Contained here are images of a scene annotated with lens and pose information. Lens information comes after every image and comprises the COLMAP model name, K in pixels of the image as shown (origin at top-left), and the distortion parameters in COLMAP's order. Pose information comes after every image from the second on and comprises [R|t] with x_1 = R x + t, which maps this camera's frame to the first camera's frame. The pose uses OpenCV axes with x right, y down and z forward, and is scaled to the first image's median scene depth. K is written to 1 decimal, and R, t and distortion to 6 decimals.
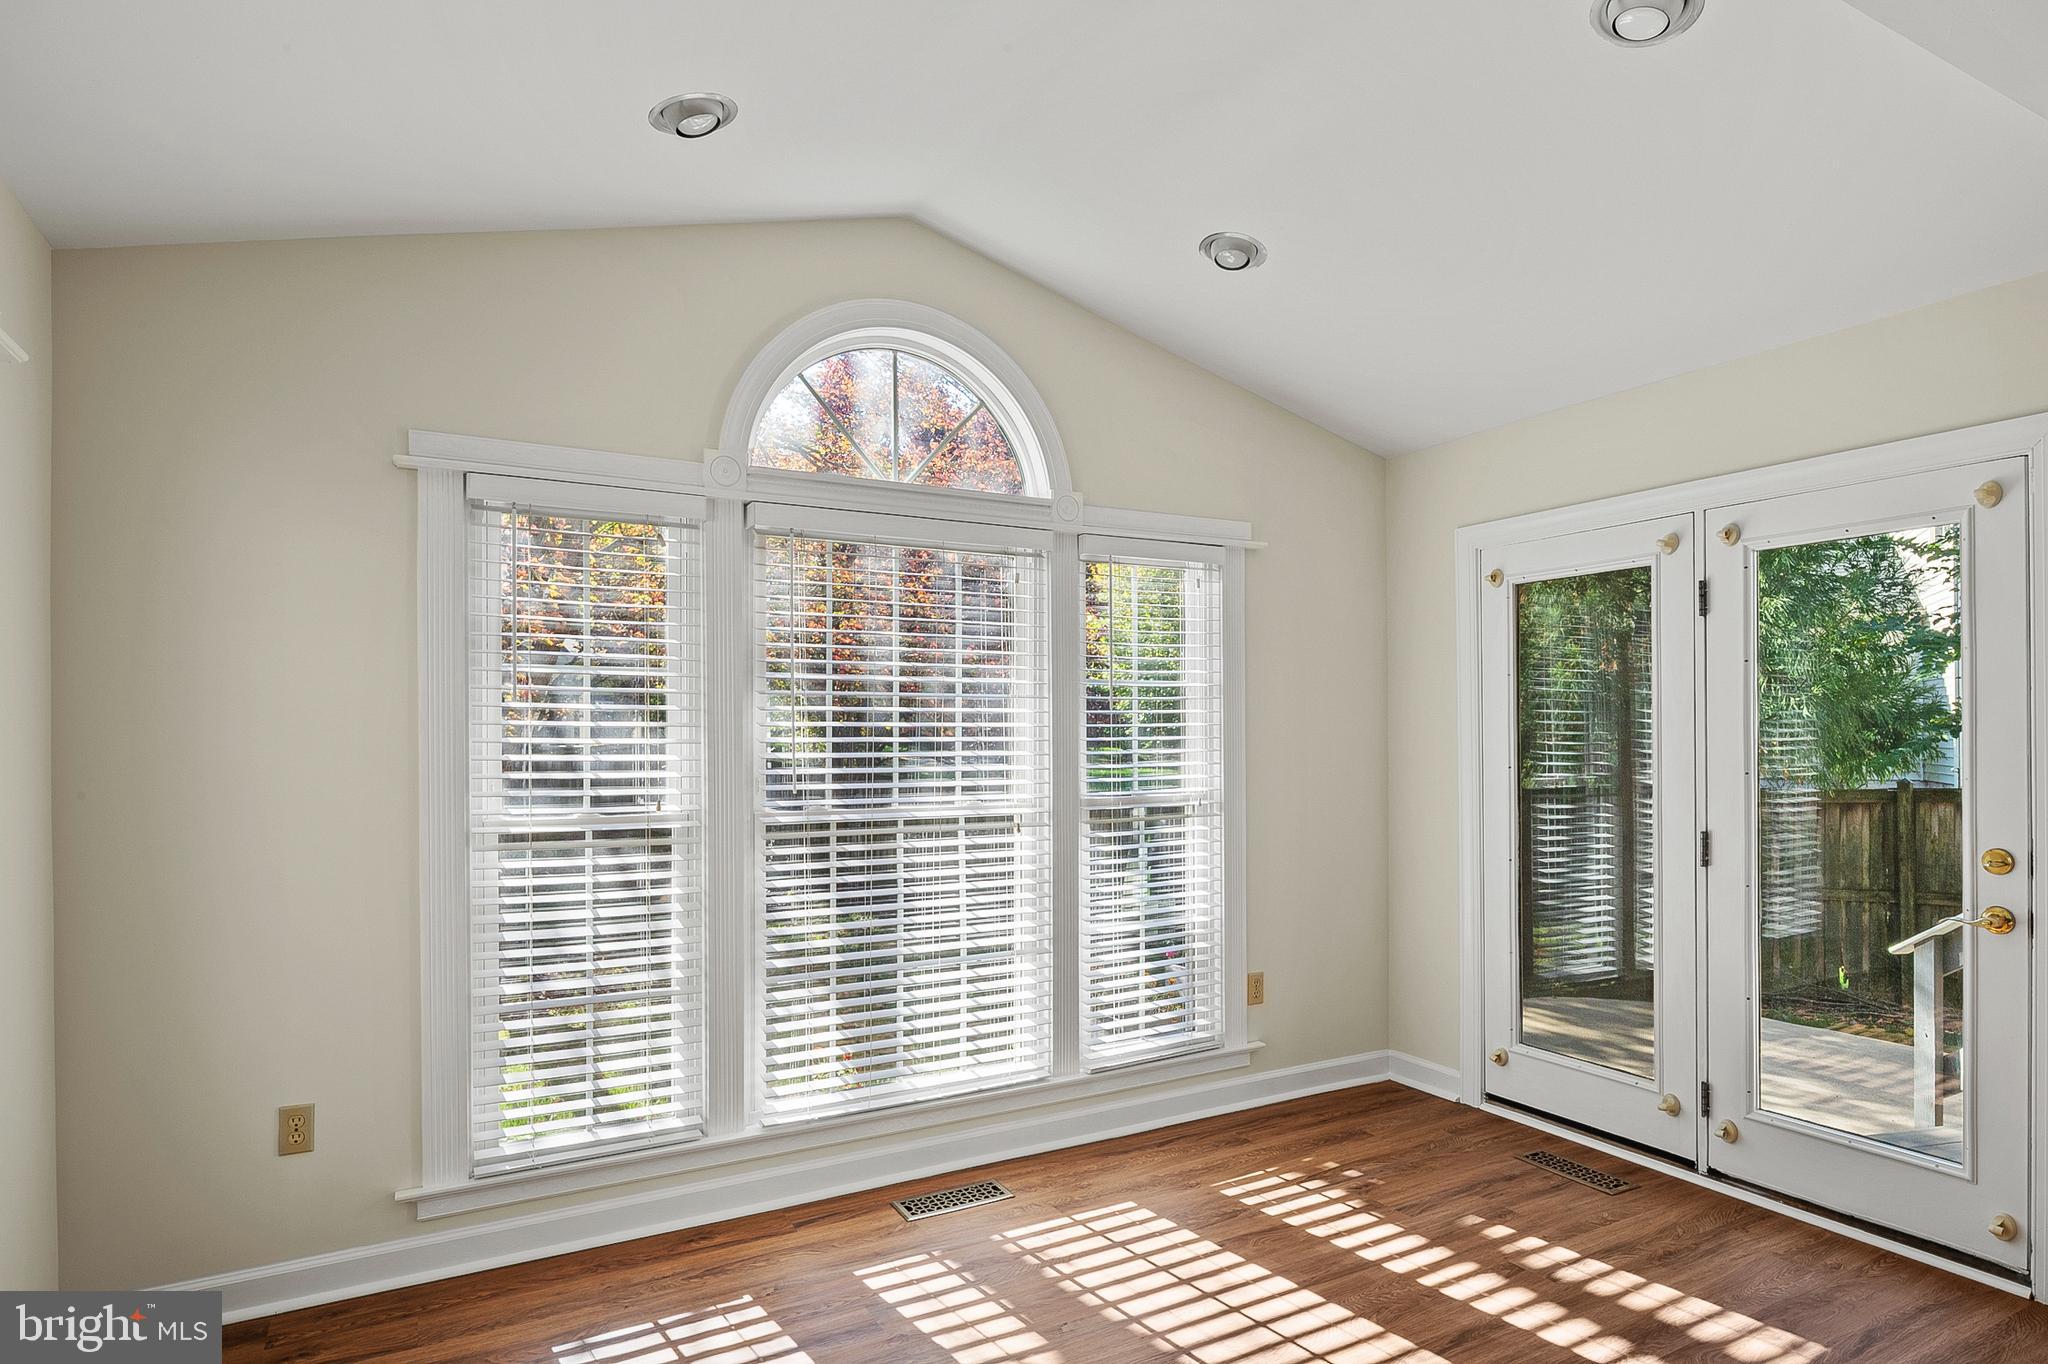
lens RADIAL K [[1119.0, 0, 1023.6], [0, 1119.0, 697.6], [0, 0, 1]] dist [-0.003824, -0.006933]
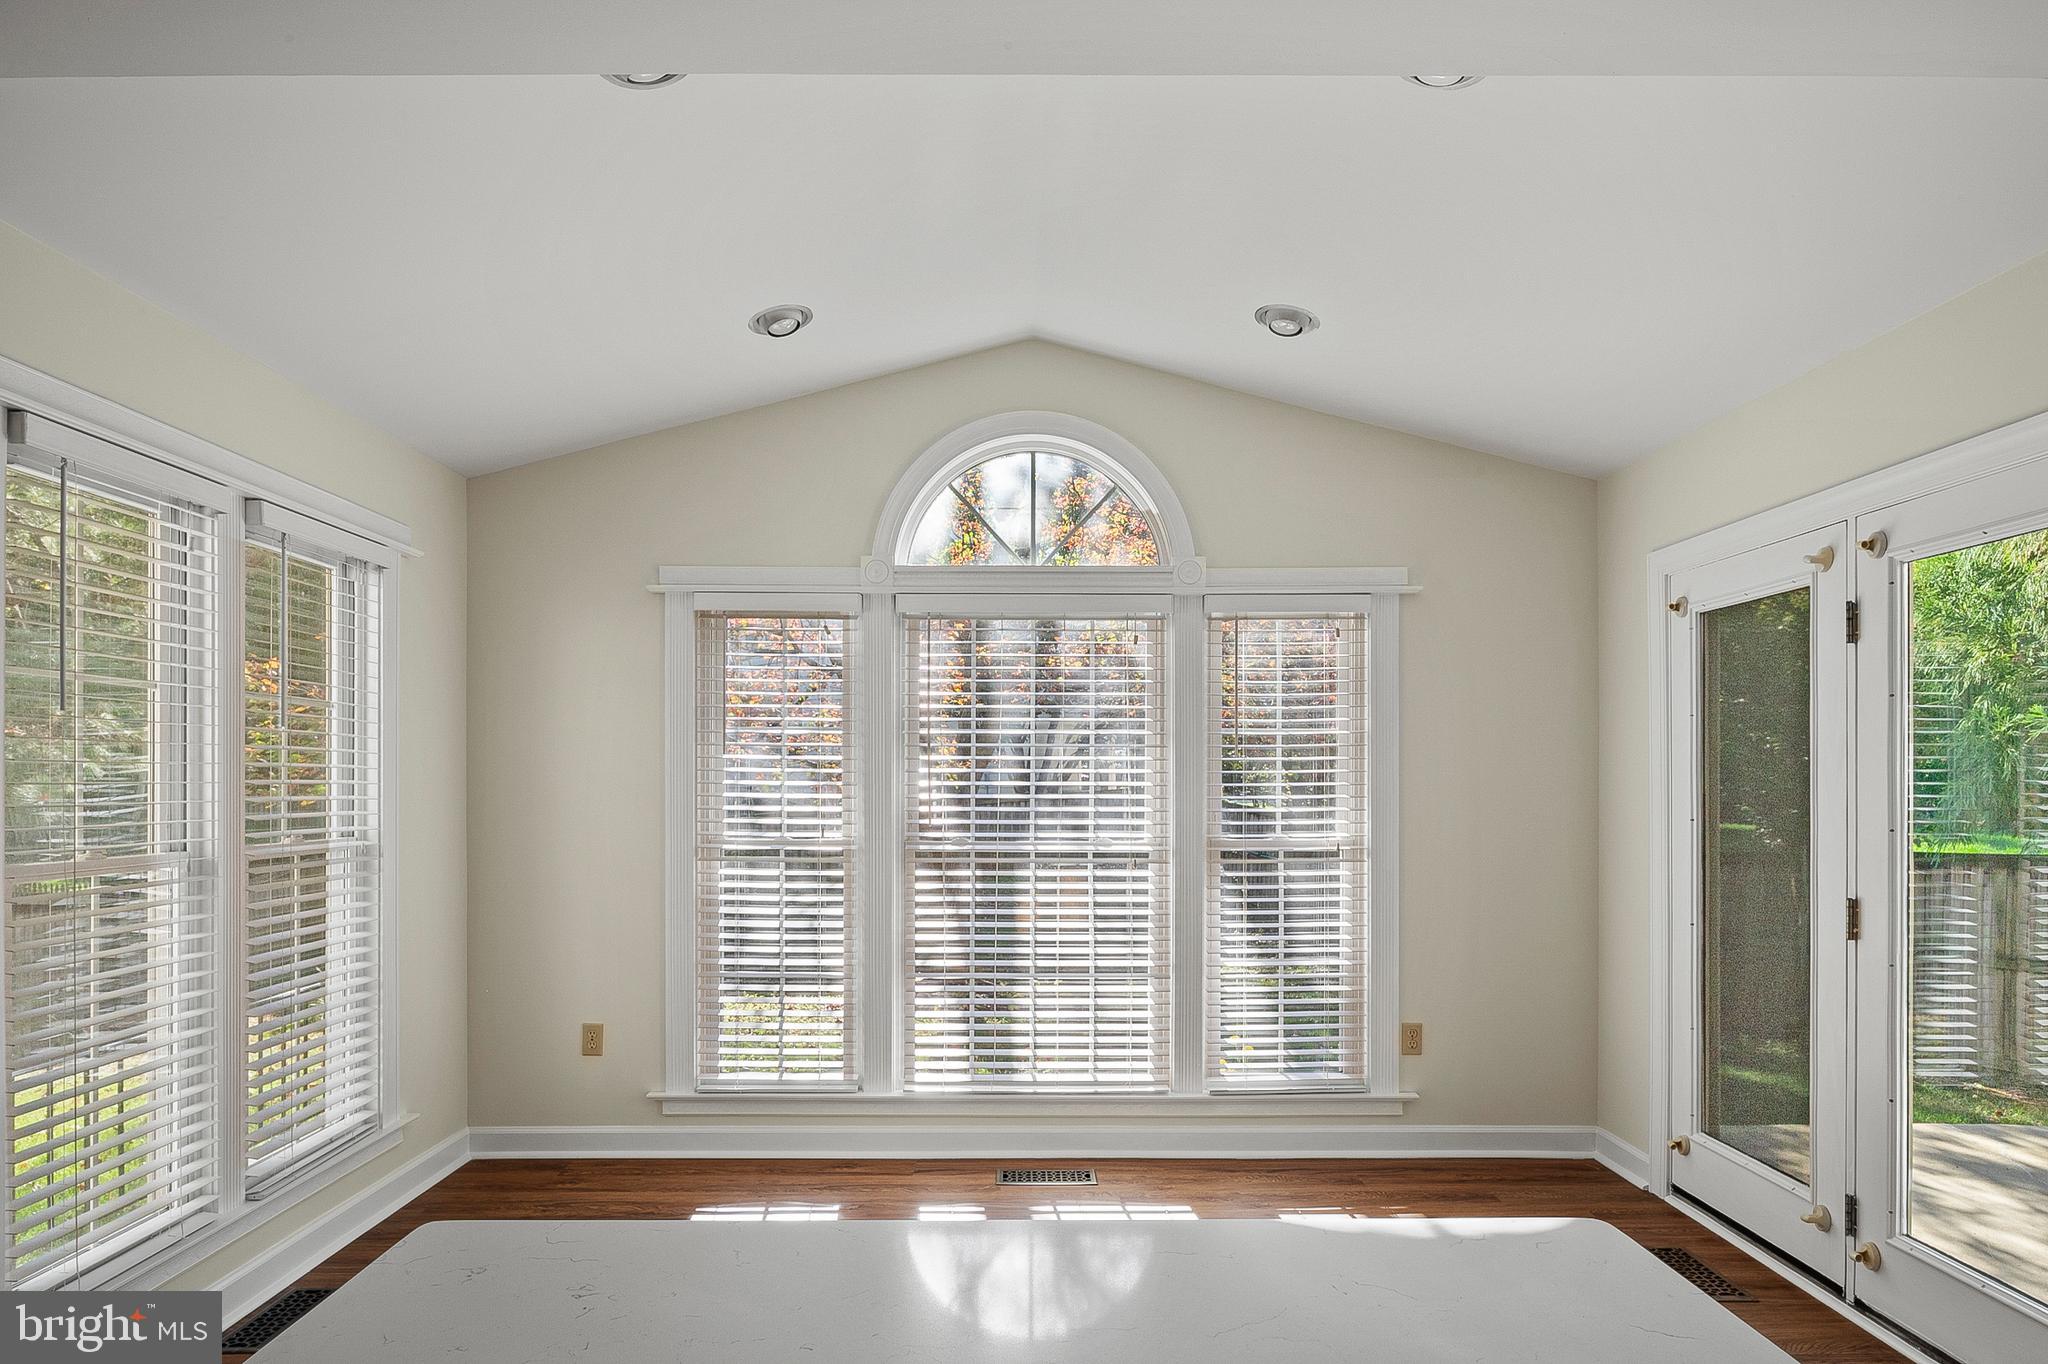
lens RADIAL K [[1119.0, 0, 1020.6], [0, 1119.0, 741.1], [0, 0, 1]] dist [-0.003824, -0.006933]
pose [[0.878142, -0.012084, -0.478247, 0.446161], [0.010382, 0.999927, -0.006202, -0.000078], [0.478287, 0.000481, 0.878204, -0.038255]]
